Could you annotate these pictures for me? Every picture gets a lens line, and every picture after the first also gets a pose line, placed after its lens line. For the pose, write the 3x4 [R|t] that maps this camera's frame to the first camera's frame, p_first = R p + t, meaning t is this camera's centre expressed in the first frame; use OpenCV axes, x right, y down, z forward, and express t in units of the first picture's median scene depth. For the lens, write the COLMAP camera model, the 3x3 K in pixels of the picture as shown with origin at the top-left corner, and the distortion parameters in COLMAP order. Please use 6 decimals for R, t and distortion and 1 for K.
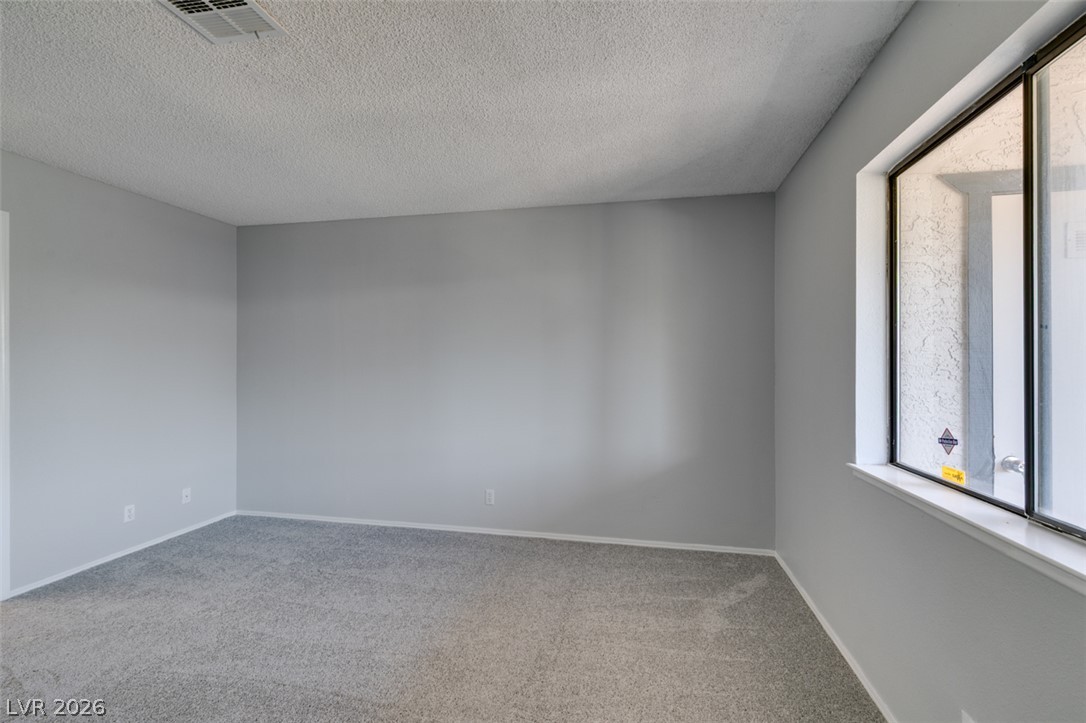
lens RADIAL K [[483.9, 0, 539.6], [0, 483.9, 363.2], [0, 0, 1]] dist [0.003259, -0.001975]
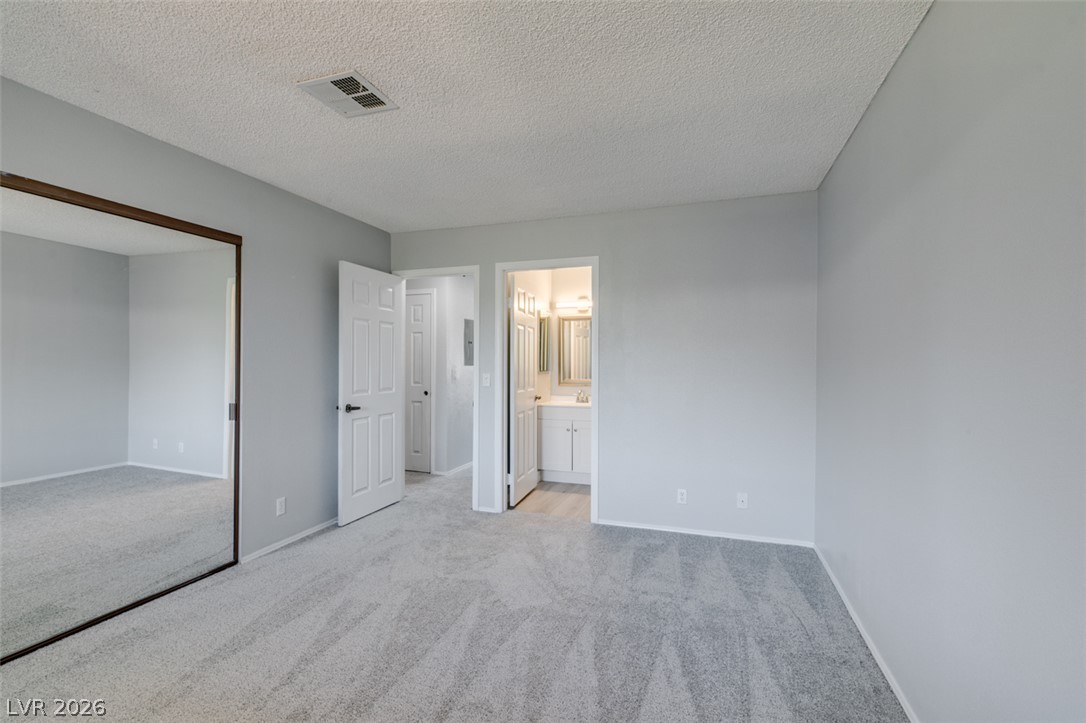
lens RADIAL K [[483.9, 0, 538.6], [0, 483.9, 365.5], [0, 0, 1]] dist [0.003259, -0.001975]
pose [[-0.133211, -0.000916, -0.991087, 0.289461], [0.003994, 0.999991, -0.001462, 0.011723], [0.991080, -0.004154, -0.133206, 0.824011]]
